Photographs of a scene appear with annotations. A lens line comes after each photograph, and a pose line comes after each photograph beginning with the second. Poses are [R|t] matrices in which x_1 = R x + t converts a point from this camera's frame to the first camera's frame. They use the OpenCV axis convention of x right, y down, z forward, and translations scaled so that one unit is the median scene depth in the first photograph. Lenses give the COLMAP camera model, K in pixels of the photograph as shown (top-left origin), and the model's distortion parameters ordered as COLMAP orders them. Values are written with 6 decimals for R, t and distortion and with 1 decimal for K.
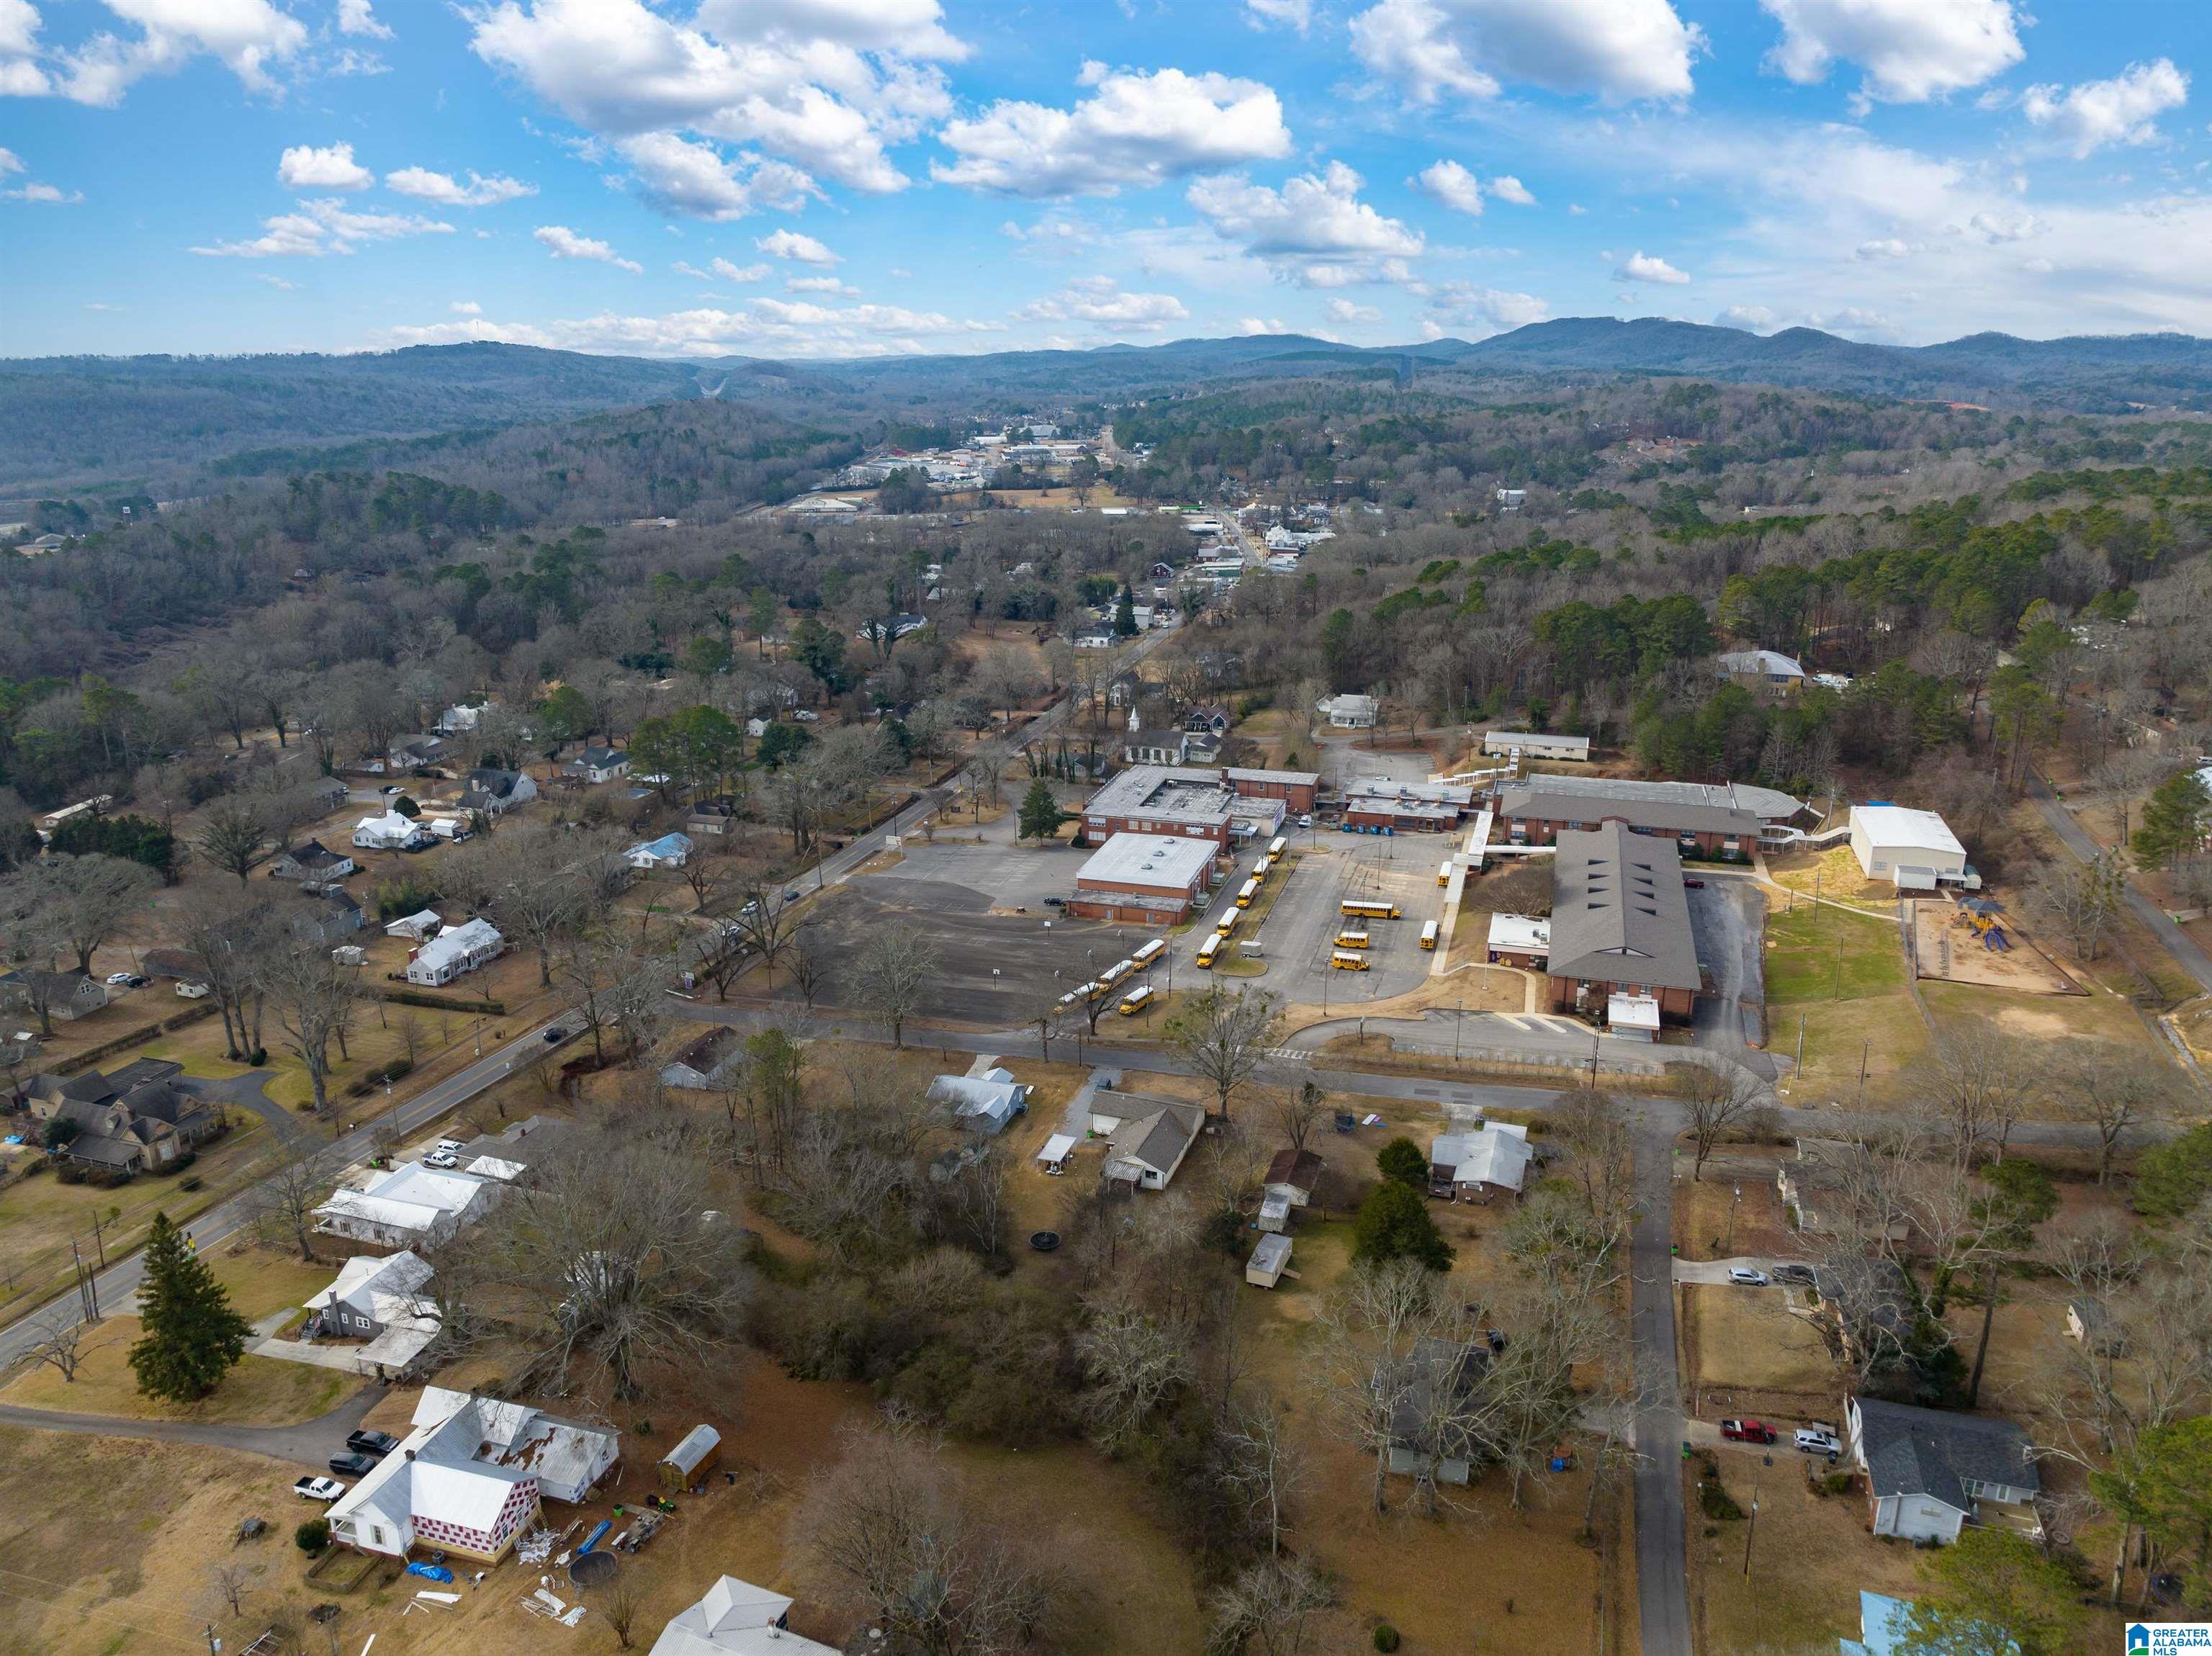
lens RADIAL K [[1562.4, 0, 1101.1], [0, 1562.4, 821.8], [0, 0, 1]] dist [-0.039263, 0.005774]
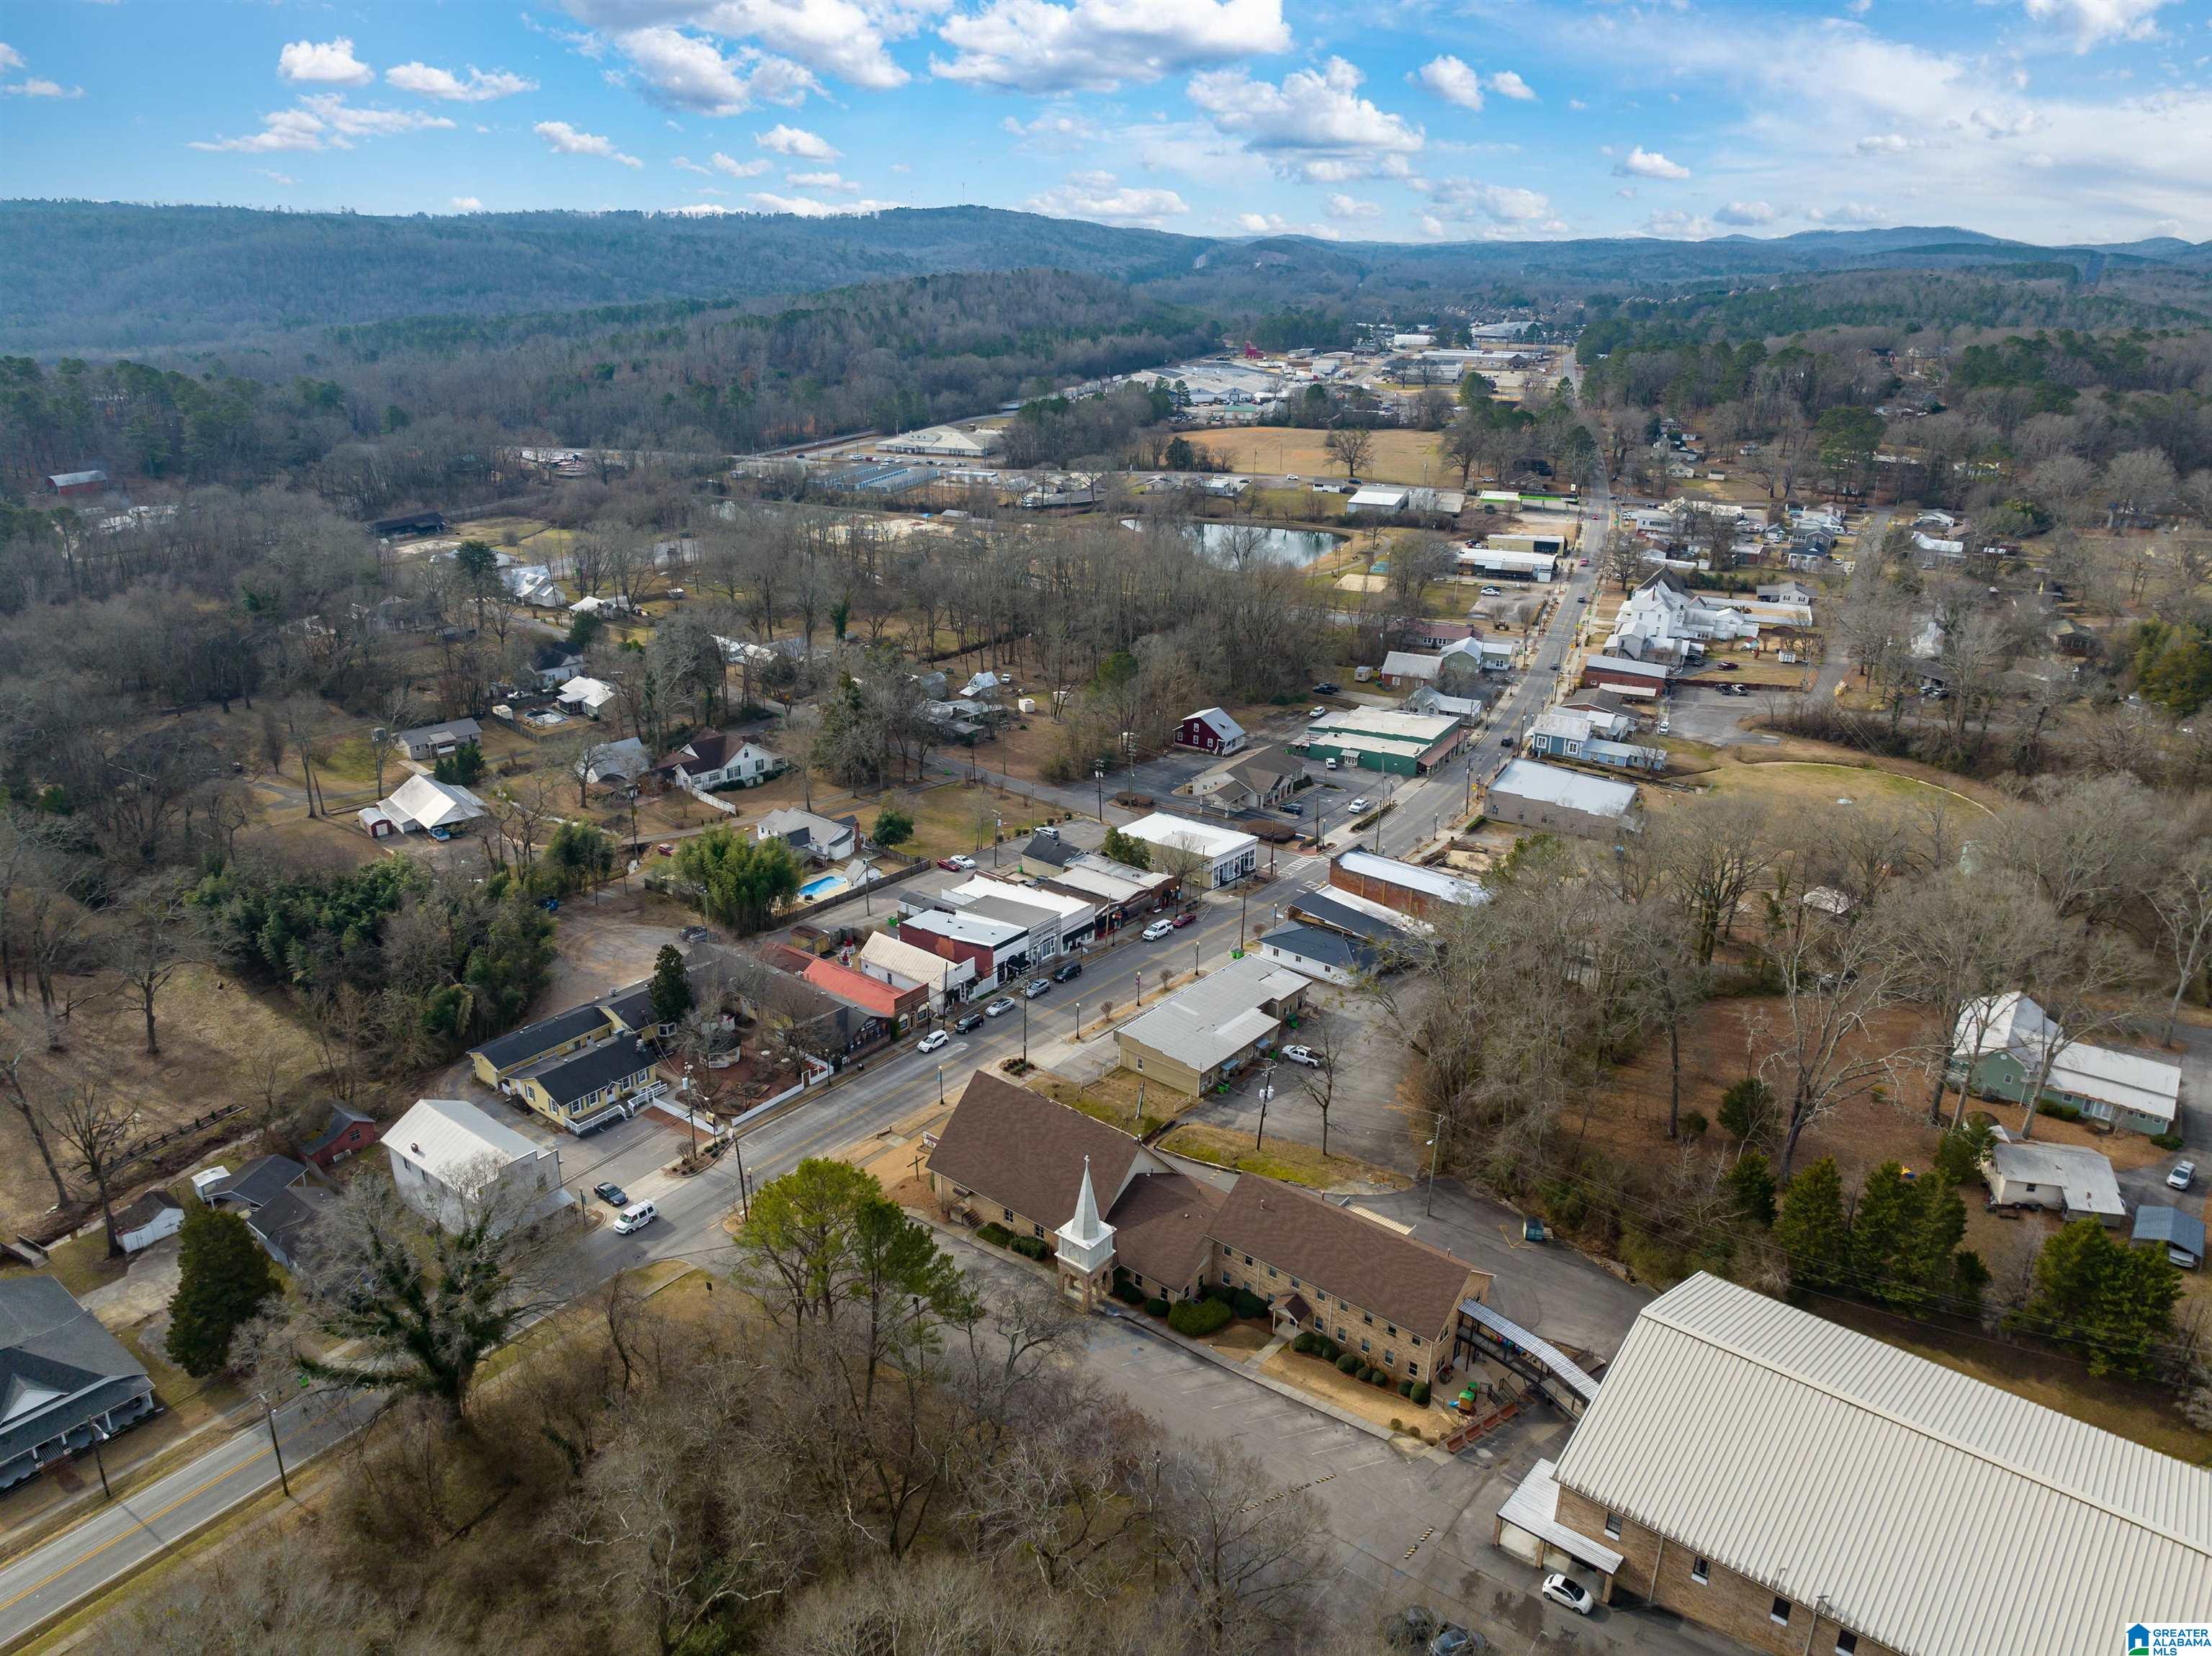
lens RADIAL K [[1562.4, 0, 1101.1], [0, 1562.4, 821.8], [0, 0, 1]] dist [-0.039263, 0.005774]
pose [[0.934073, 0.141315, -0.327929, 0.082526], [-0.119150, 0.989072, 0.086836, -0.100763], [0.336617, -0.042039, 0.940703, 0.384098]]
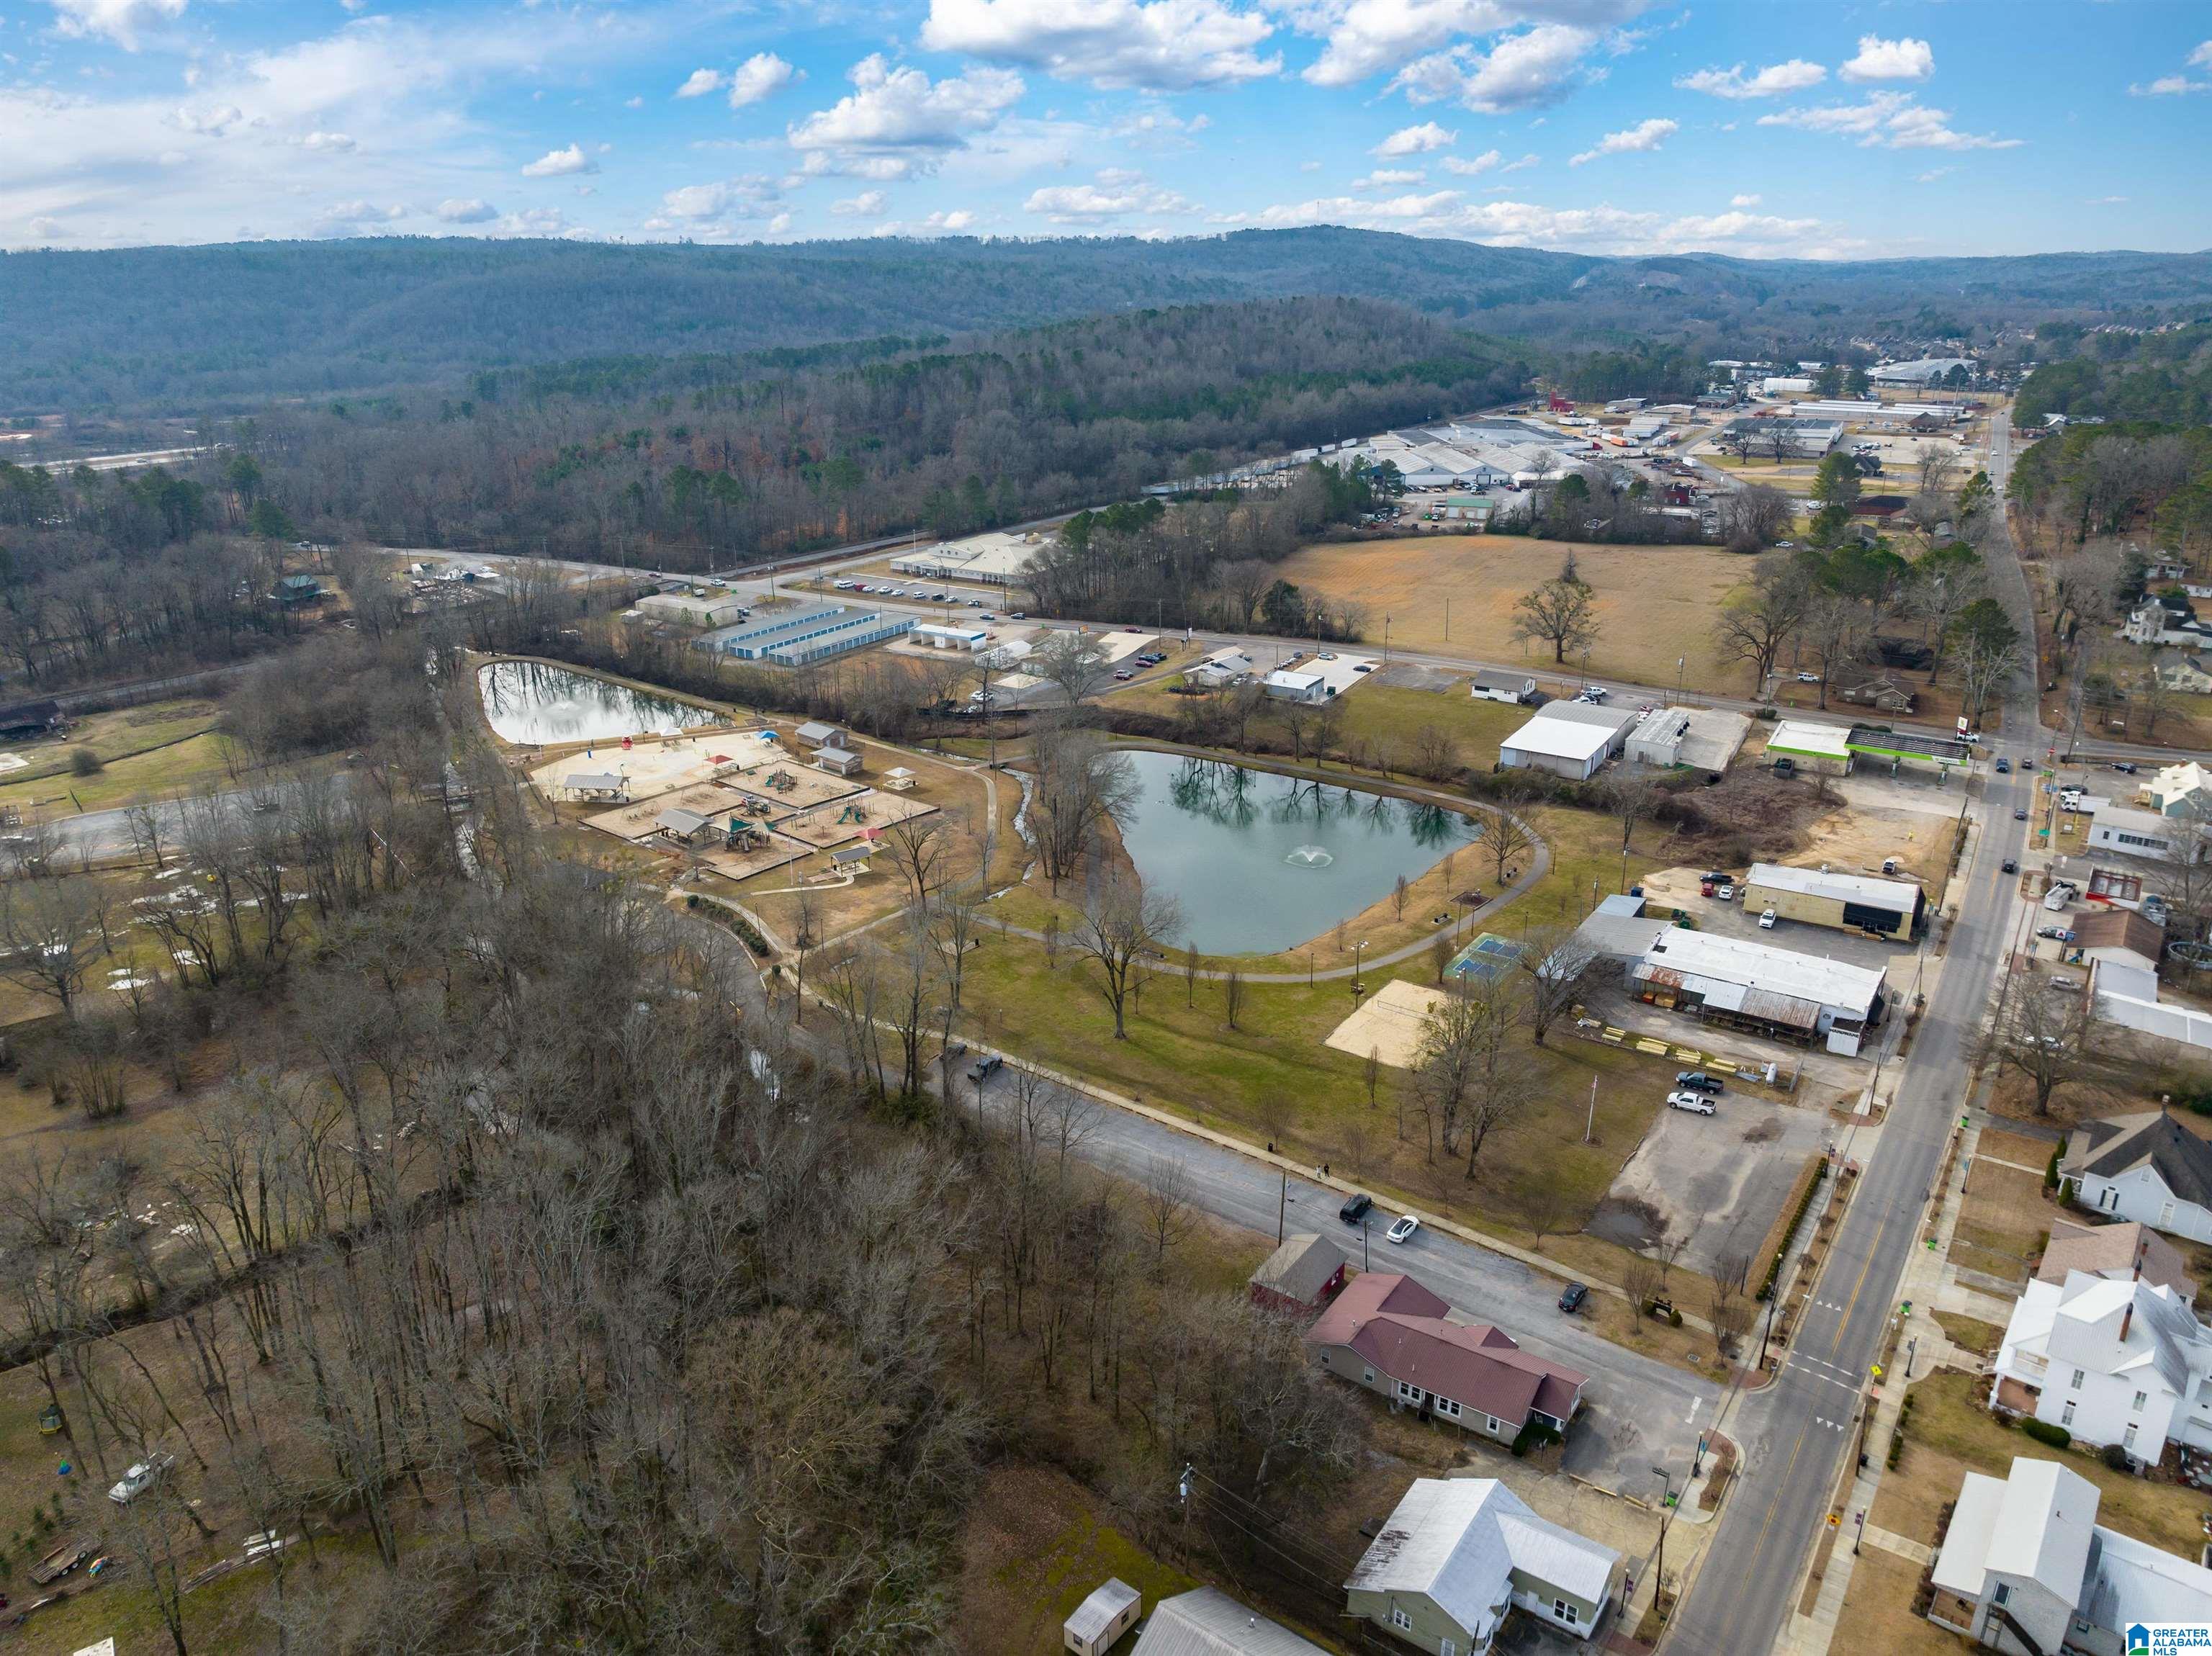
lens RADIAL K [[1564.4, 0, 1106.0], [0, 1564.4, 828.0], [0, 0, 1]] dist [-0.045309, 0.008982]
pose [[0.823886, 0.195431, -0.531994, 0.070655], [-0.161679, 0.980707, 0.109880, -0.157413], [0.543204, -0.004516, 0.839588, 0.572224]]
